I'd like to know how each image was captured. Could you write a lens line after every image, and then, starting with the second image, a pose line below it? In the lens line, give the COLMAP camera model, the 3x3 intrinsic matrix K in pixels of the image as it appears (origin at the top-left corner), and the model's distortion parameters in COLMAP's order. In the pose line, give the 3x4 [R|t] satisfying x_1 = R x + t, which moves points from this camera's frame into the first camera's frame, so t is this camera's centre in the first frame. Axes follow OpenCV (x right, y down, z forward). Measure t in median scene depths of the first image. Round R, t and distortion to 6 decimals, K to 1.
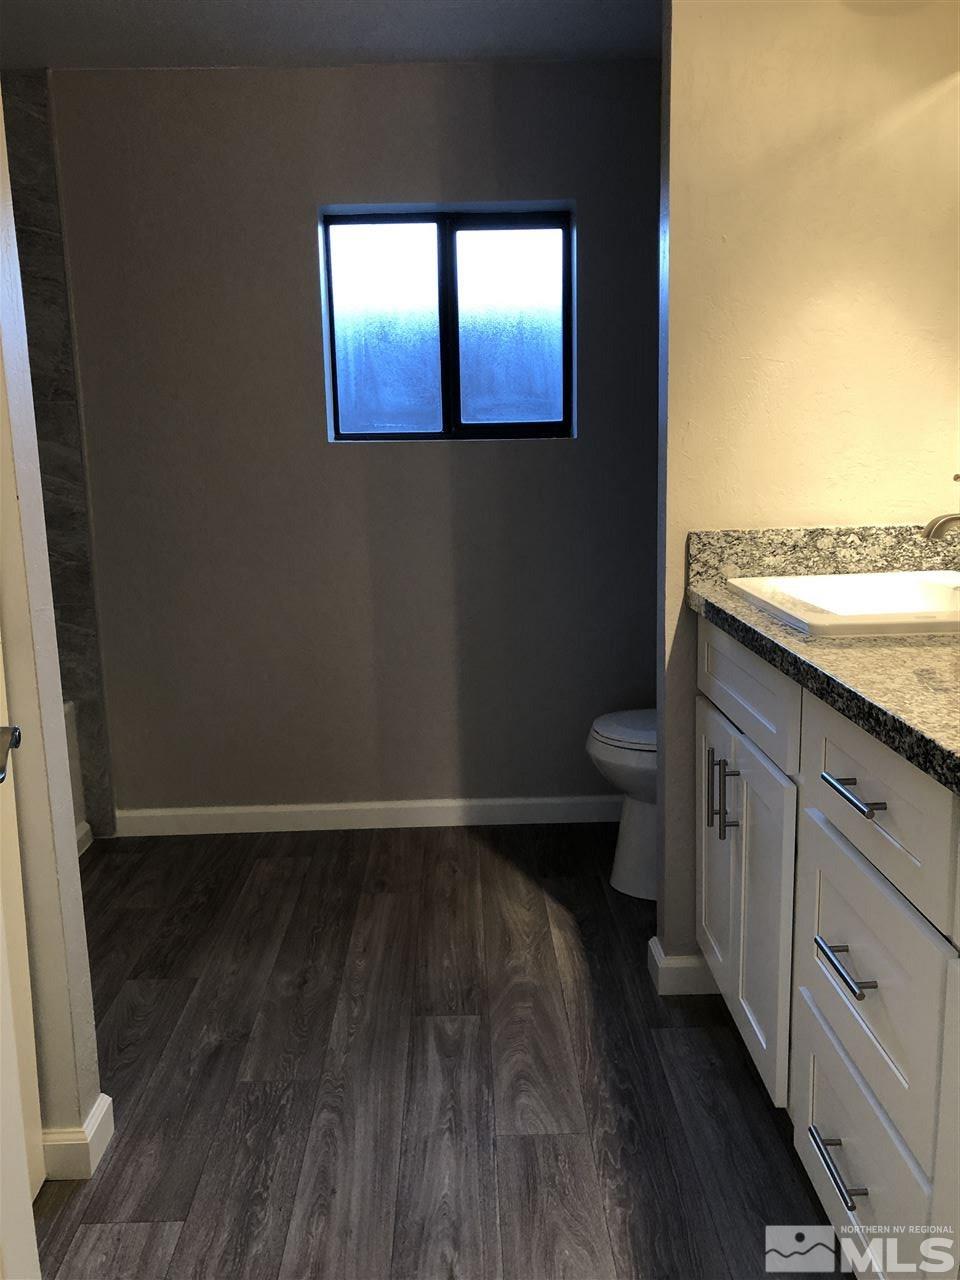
lens RADIAL K [[1038.6, 0, 480.0], [0, 1038.6, 640.0], [0, 0, 1]] dist [0.045546, -0.060262]
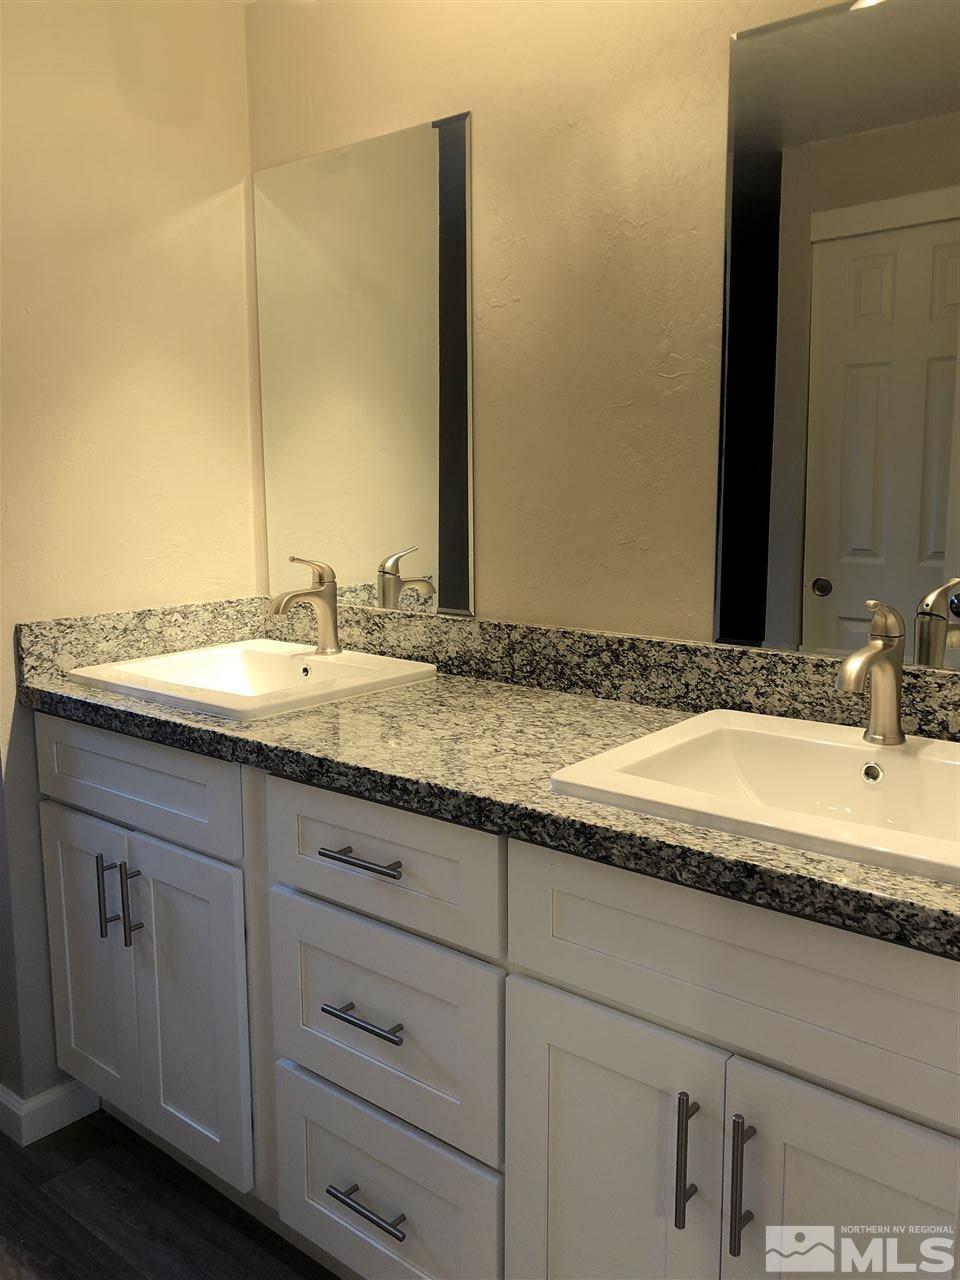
lens RADIAL K [[1038.6, 0, 480.0], [0, 1038.6, 640.0], [0, 0, 1]] dist [0.045546, -0.060262]
pose [[0.664084, -0.096420, 0.741414, -0.207205], [0.132624, 0.991115, 0.010102, -0.045676], [-0.735801, 0.091621, 0.670972, 0.094443]]
